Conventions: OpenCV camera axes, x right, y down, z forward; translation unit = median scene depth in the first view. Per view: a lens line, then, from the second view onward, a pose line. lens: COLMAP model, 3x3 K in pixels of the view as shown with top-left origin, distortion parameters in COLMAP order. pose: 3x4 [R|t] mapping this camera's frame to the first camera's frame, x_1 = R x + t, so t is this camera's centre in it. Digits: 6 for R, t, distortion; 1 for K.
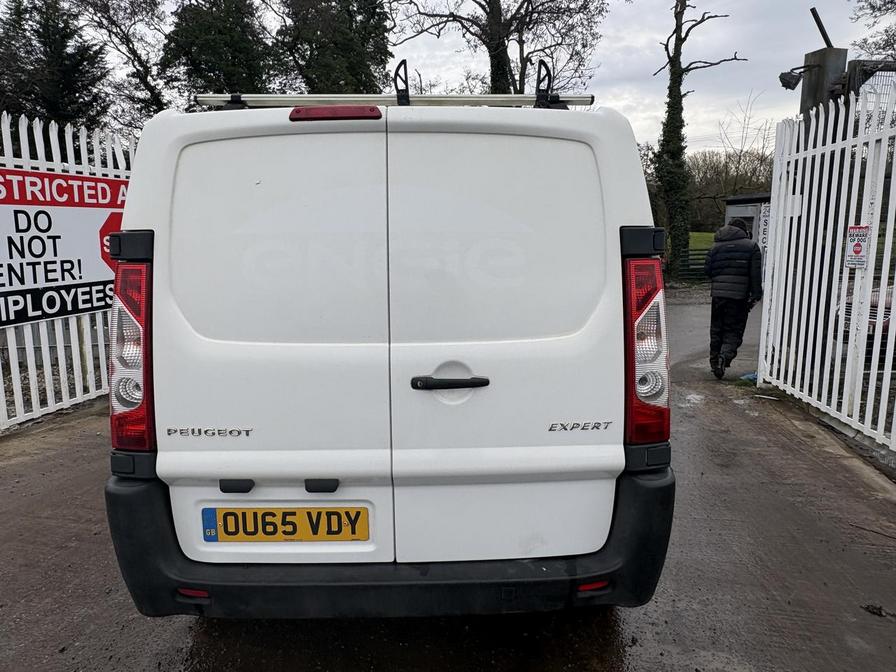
lens RADIAL K [[637.2, 0, 449.3], [0, 637.2, 332.1], [0, 0, 1]] dist [0.000352, 0.003587]
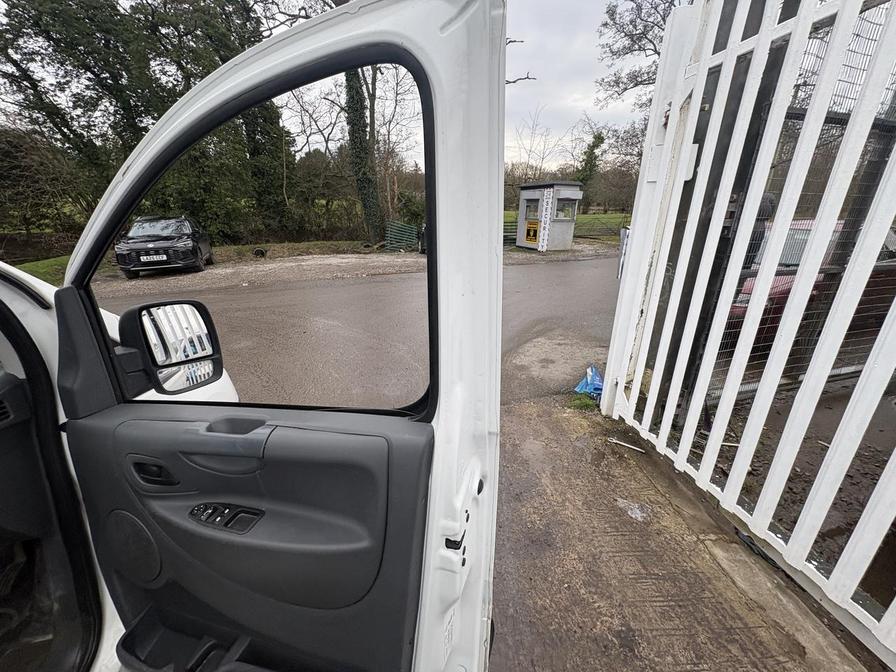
lens RADIAL K [[351.4, 0, 445.6], [0, 351.4, 337.0], [0, 0, 1]] dist [0.001008, -0.000010]
pose [[0.972477, -0.072028, 0.221588, 0.668133], [0.028666, 0.980780, 0.192998, -0.304080], [-0.231230, -0.181334, 0.955851, 2.098324]]
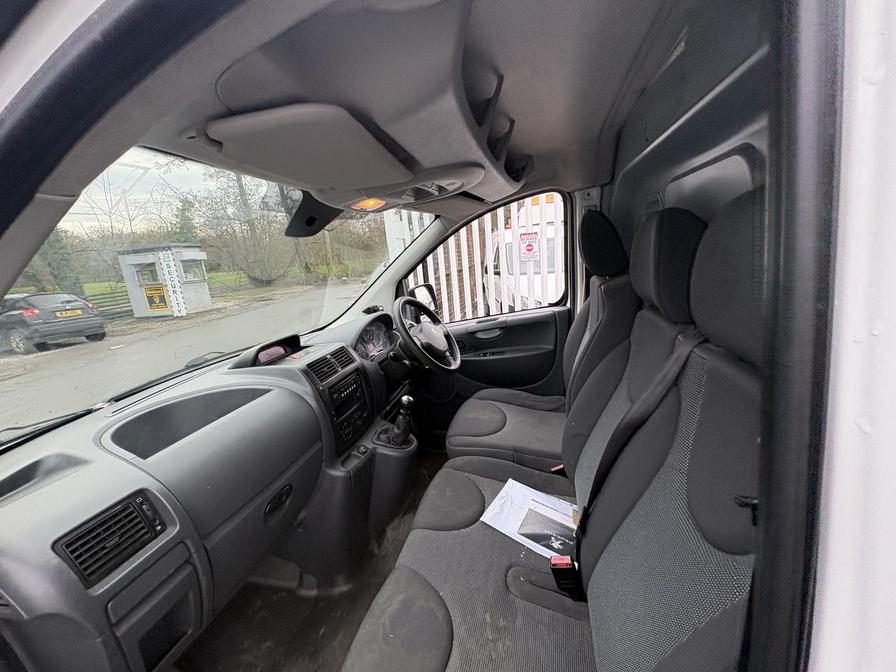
lens RADIAL K [[356.3, 0, 445.6], [0, 356.3, 334.7], [0, 0, 1]] dist [-0.000812, 0.000030]
pose [[0.276933, -0.240554, 0.930291, -0.585400], [0.230533, 0.956513, 0.178709, -0.292122], [-0.932825, 0.164972, 0.320346, 2.123295]]
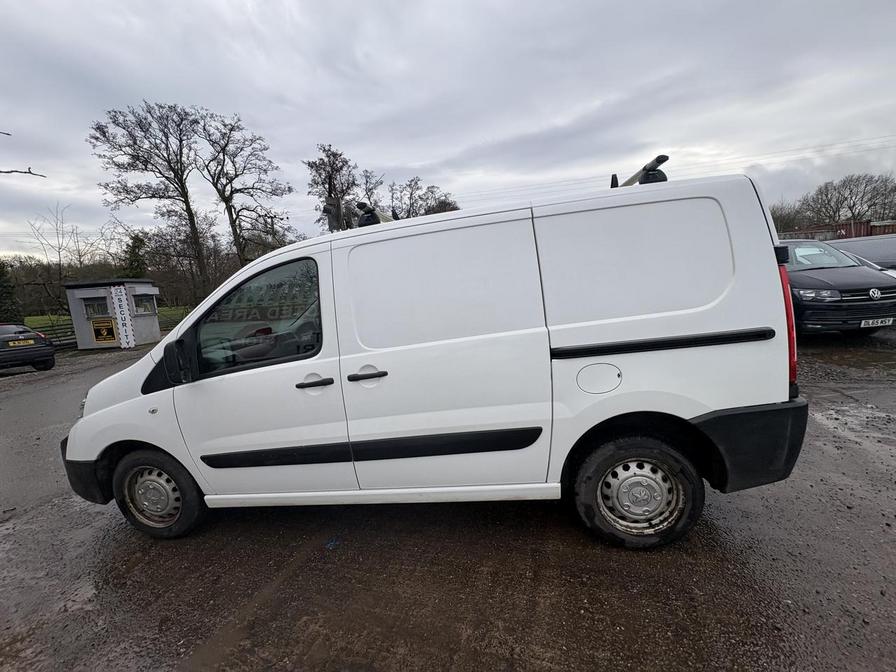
lens RADIAL K [[357.7, 0, 448.2], [0, 357.7, 334.6], [0, 0, 1]] dist [-0.001035, 0.000111]
pose [[0.151953, -0.143454, 0.977922, -1.461956], [0.220879, 0.969318, 0.107870, -0.205202], [-0.963391, 0.199611, 0.178977, 1.567168]]
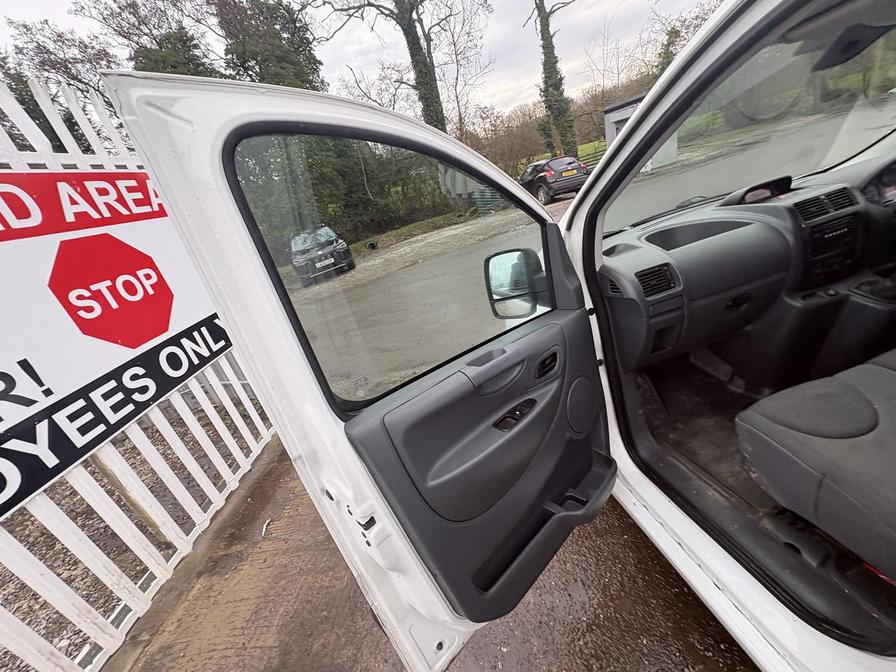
lens RADIAL K [[357.7, 0, 448.2], [0, 357.7, 334.6], [0, 0, 1]] dist [-0.001035, 0.000111]
pose [[0.951094, -0.299258, 0.076583, -0.823793], [0.274305, 0.932210, 0.236095, -0.297576], [-0.142045, -0.203541, 0.968708, 1.950371]]
